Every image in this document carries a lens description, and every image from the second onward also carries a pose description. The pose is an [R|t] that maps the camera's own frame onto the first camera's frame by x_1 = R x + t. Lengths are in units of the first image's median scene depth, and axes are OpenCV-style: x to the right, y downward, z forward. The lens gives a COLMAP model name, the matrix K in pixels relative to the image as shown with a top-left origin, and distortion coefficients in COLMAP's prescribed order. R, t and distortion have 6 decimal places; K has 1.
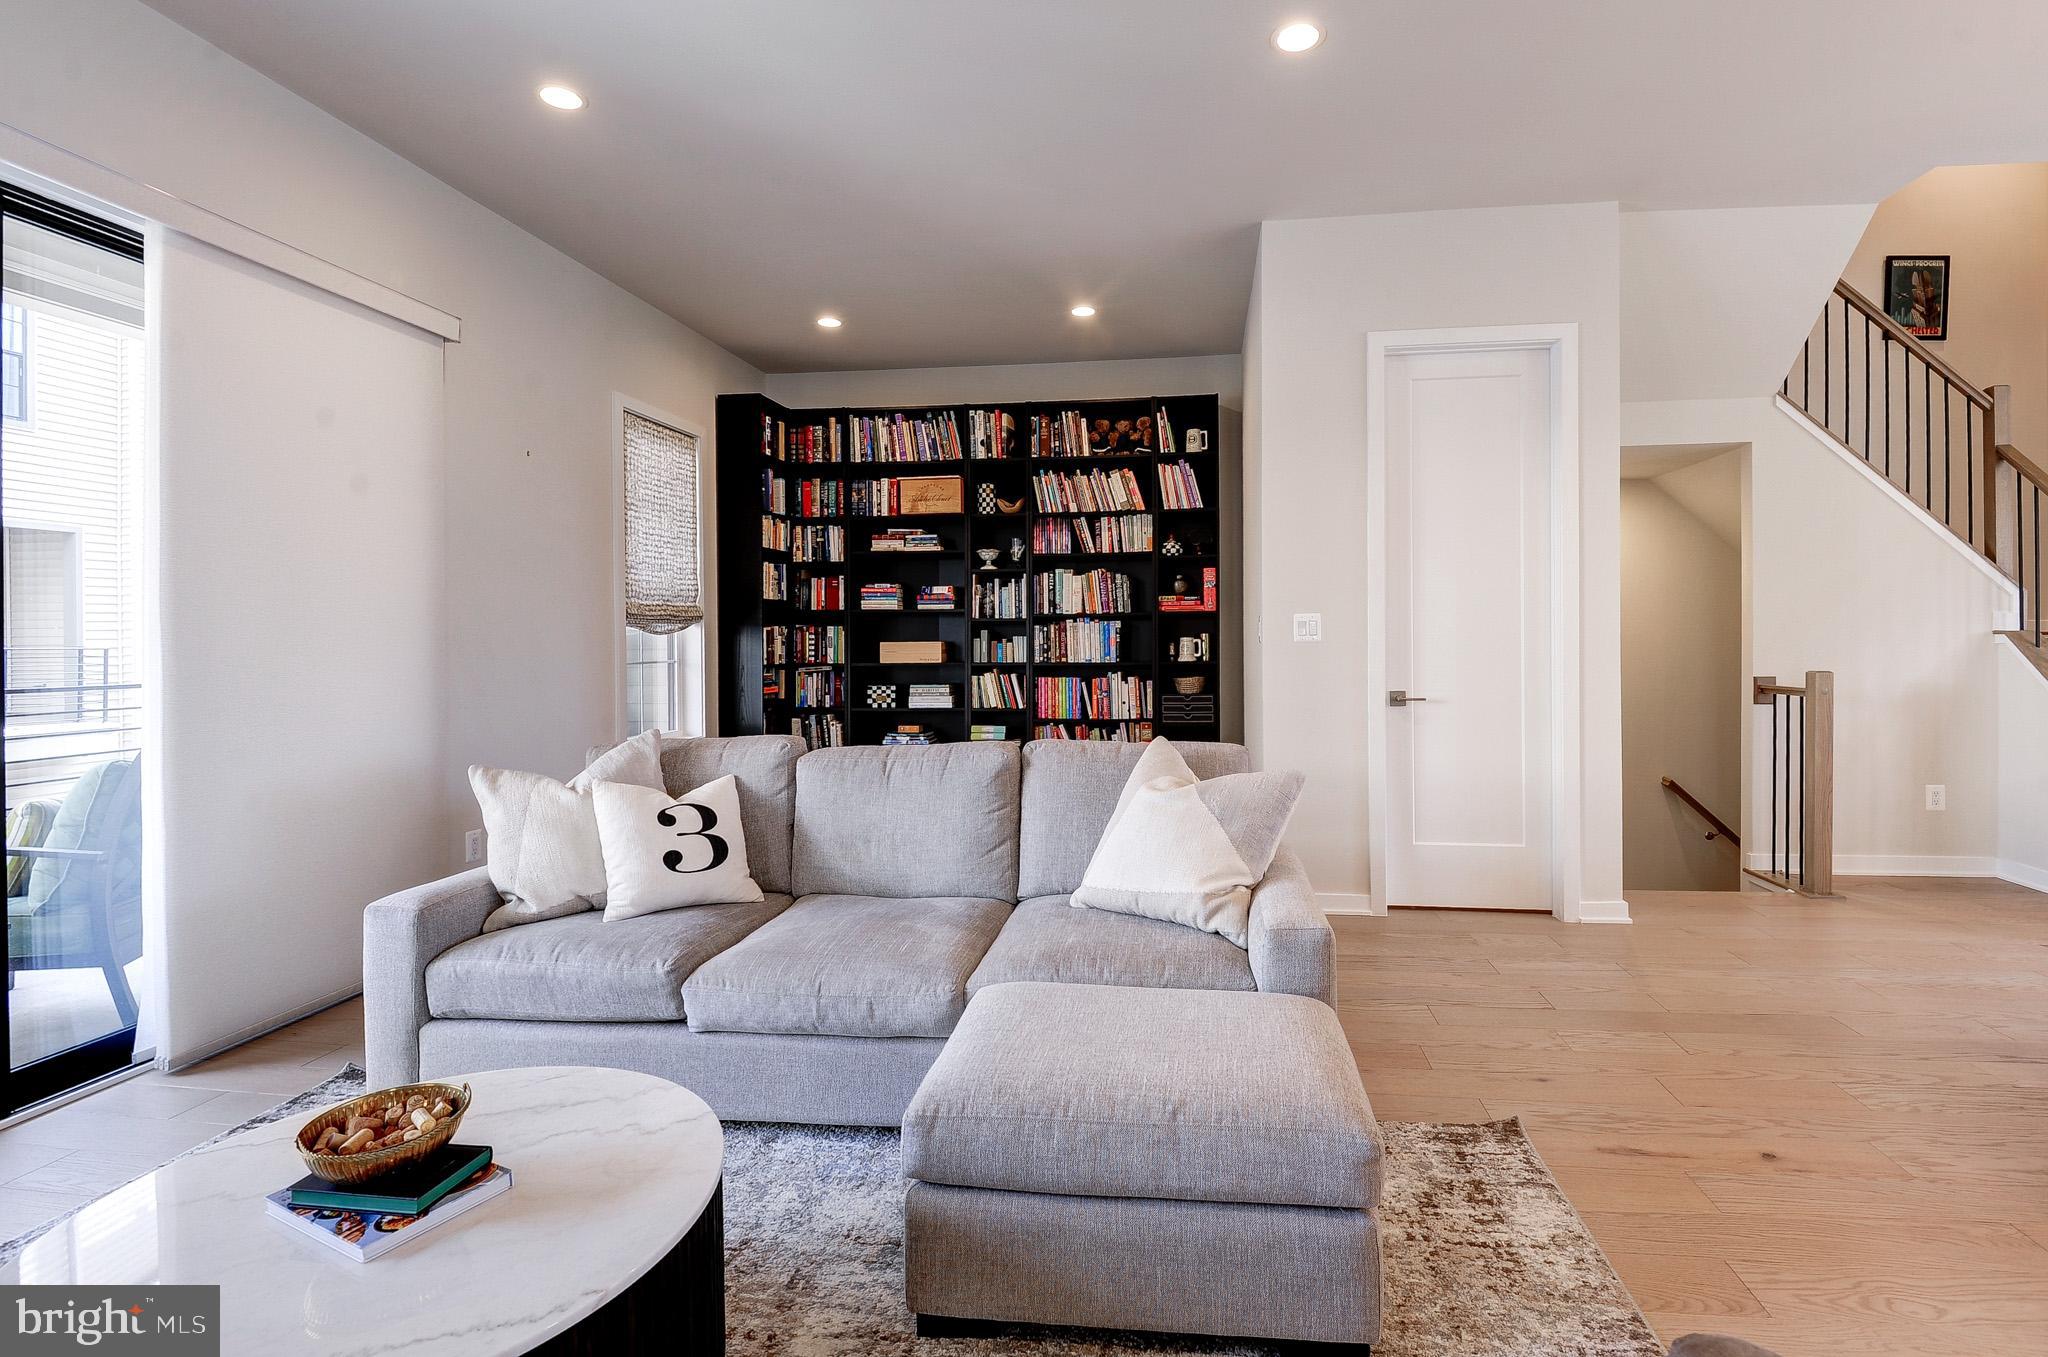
lens RADIAL K [[1007.5, 0, 1070.1], [0, 1007.5, 637.7], [0, 0, 1]] dist [0.012797, -0.009468]
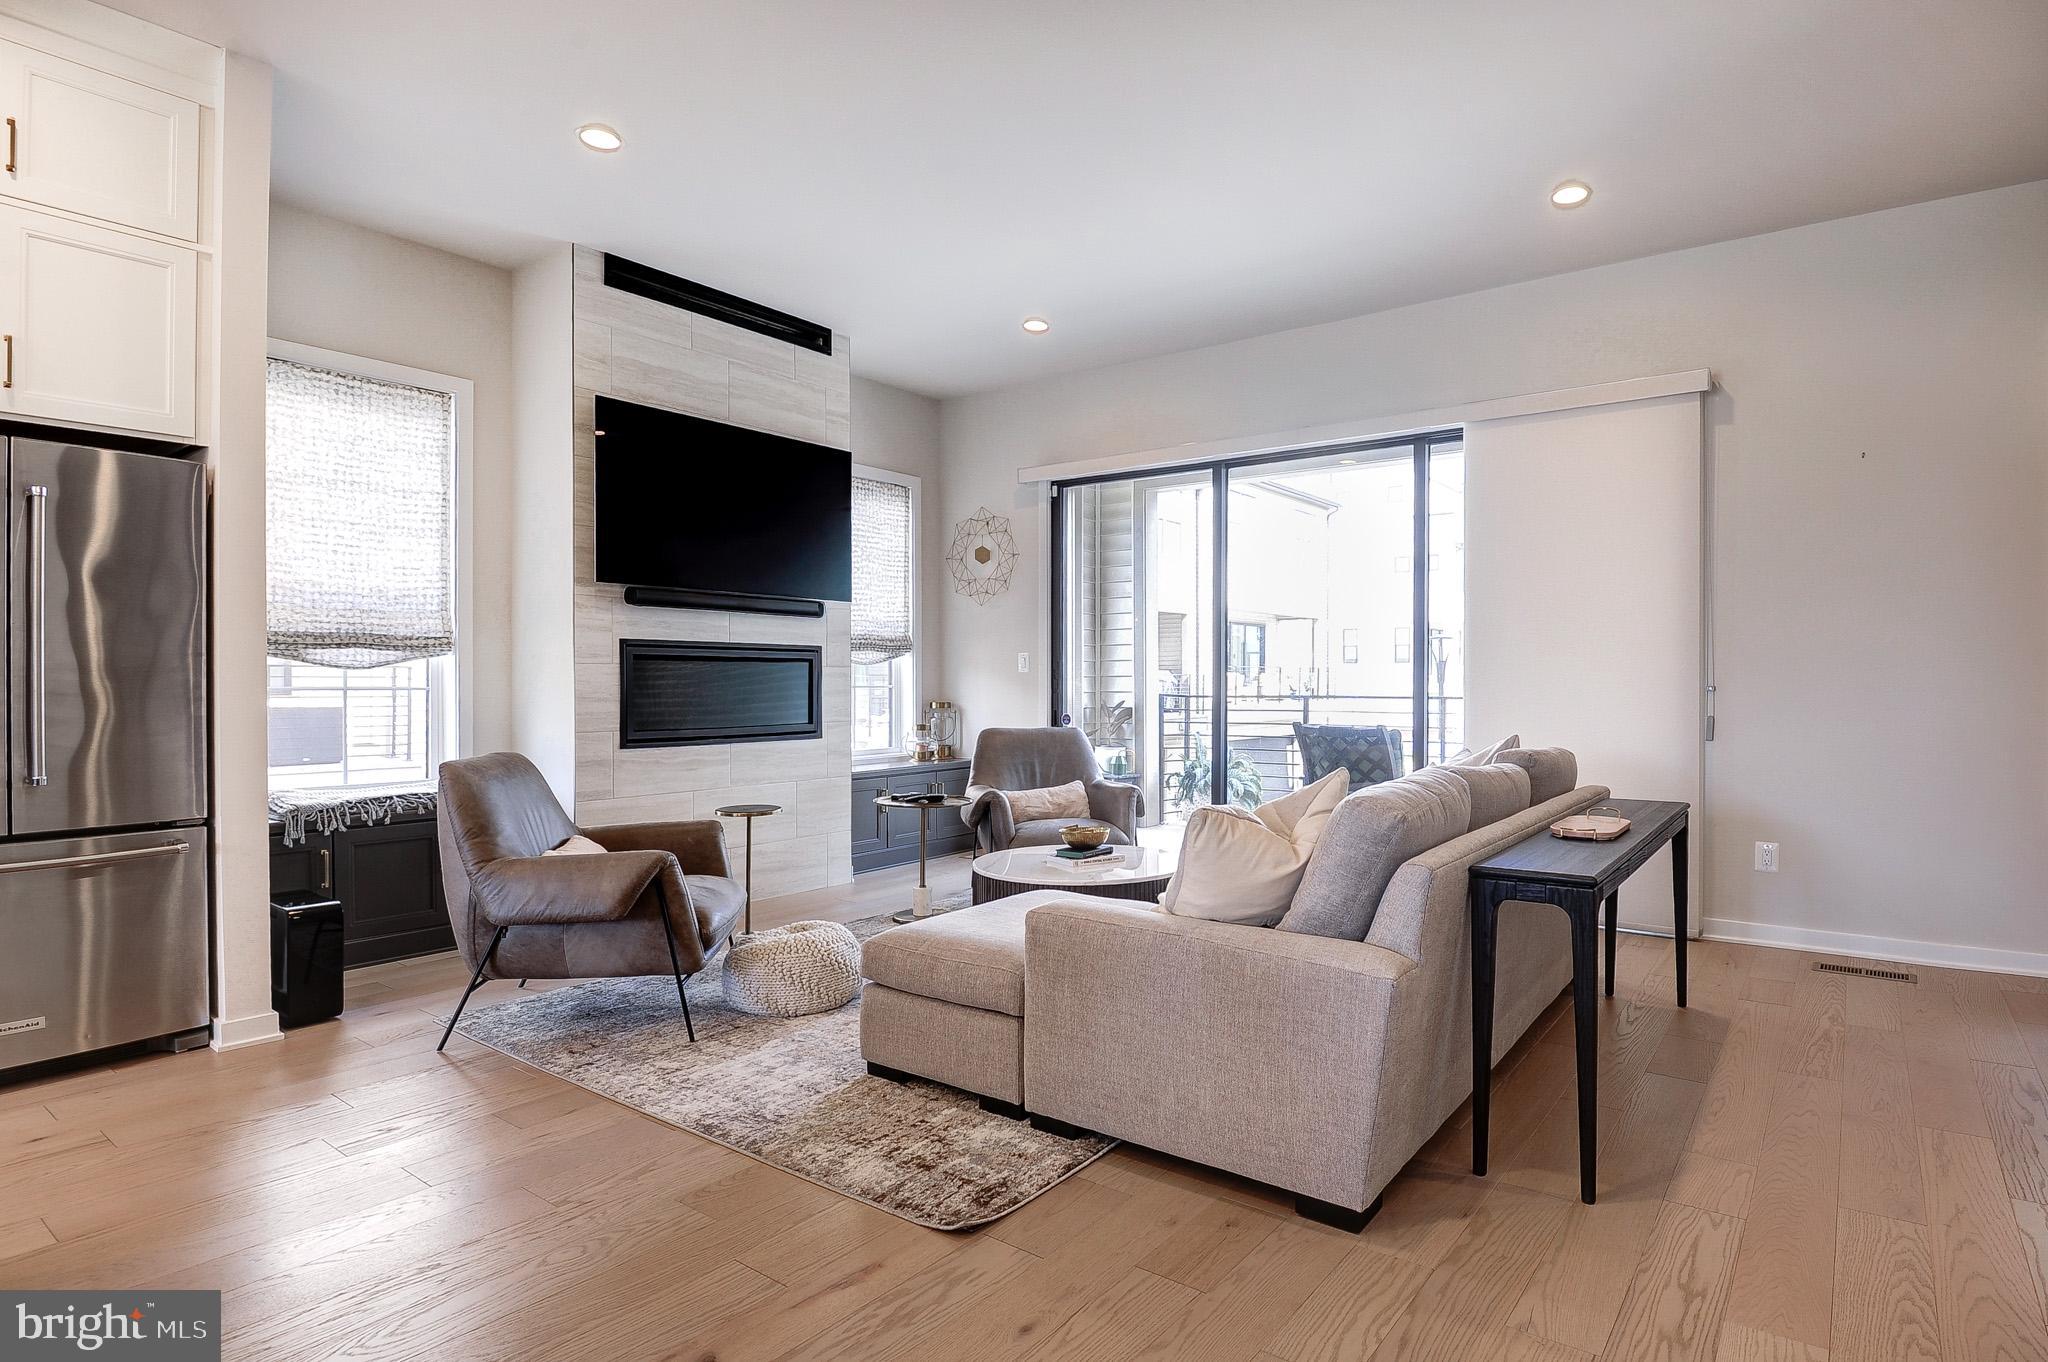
lens RADIAL K [[1016.6, 0, 1025.8], [0, 1016.6, 676.3], [0, 0, 1]] dist [0.000532, -0.000202]
pose [[-0.532124, 0.003902, -0.846657, 1.189514], [0.000955, 0.999992, 0.004008, 0.037737], [0.846666, 0.001324, -0.532124, 1.590974]]
